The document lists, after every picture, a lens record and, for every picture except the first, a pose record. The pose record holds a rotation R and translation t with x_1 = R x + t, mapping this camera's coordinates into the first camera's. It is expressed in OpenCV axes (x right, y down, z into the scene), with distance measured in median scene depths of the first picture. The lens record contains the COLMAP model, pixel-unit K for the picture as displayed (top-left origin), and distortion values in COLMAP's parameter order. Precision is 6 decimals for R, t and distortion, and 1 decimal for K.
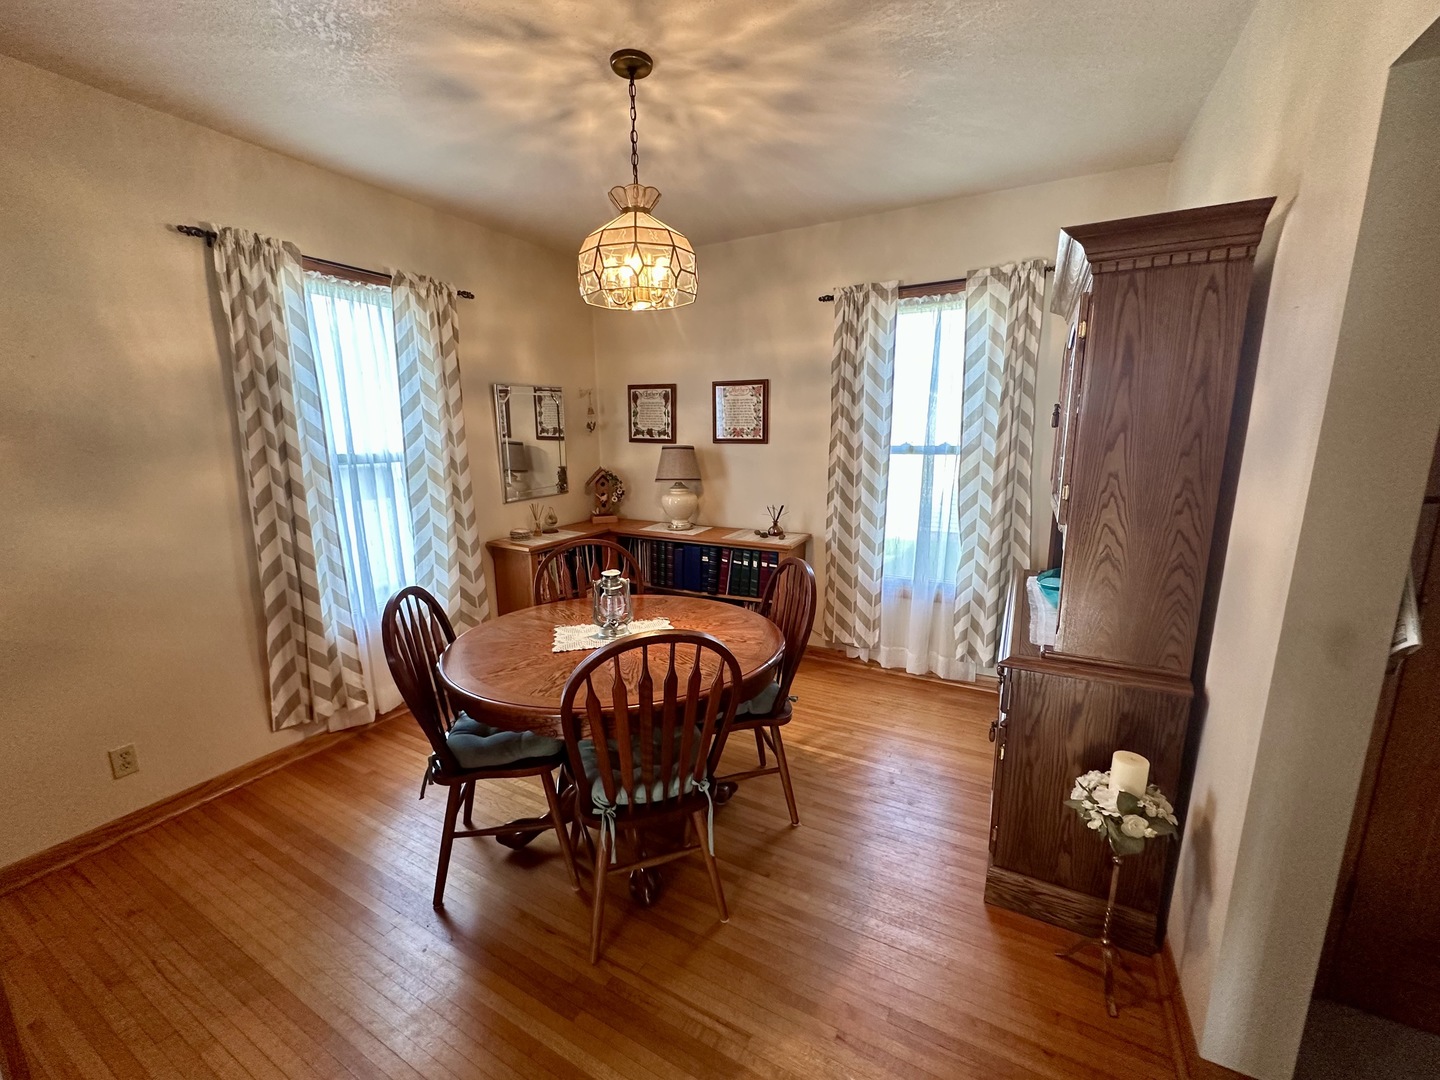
lens RADIAL K [[573.4, 0, 725.5], [0, 573.4, 537.7], [0, 0, 1]] dist [-0.002011, -0.000507]
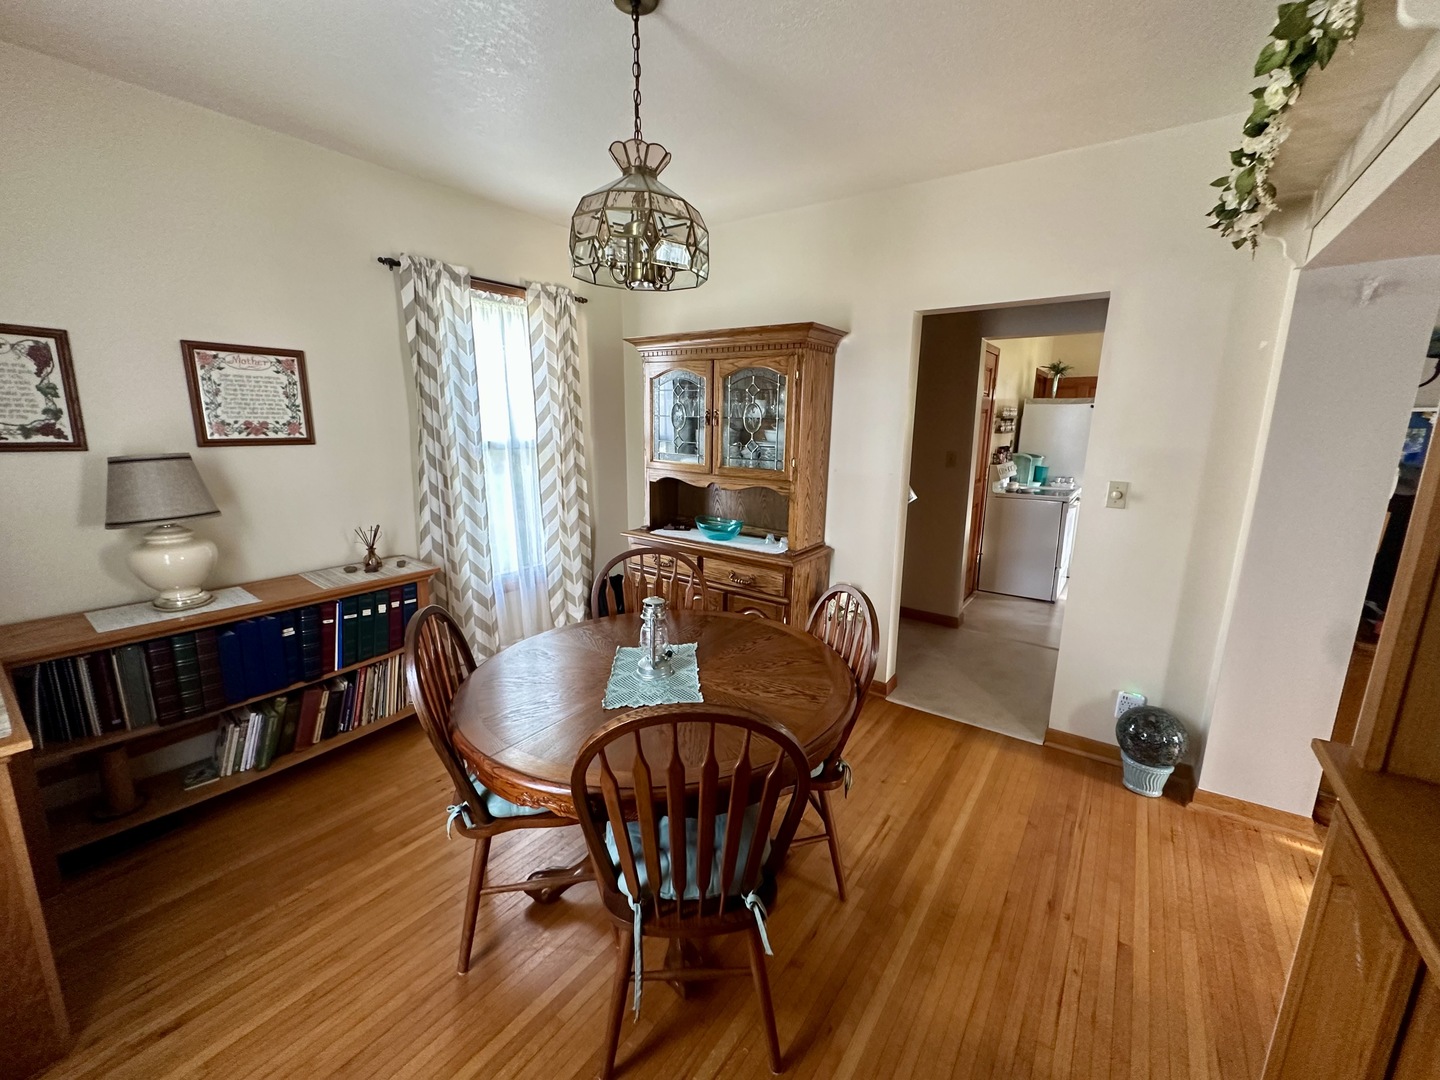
lens RADIAL K [[573.4, 0, 720.2], [0, 573.4, 539.3], [0, 0, 1]] dist [-0.002011, -0.000507]
pose [[0.150097, -0.190078, 0.970227, -0.631825], [0.175249, 0.970920, 0.163103, -0.092001], [-0.973015, 0.145550, 0.179043, 0.476716]]
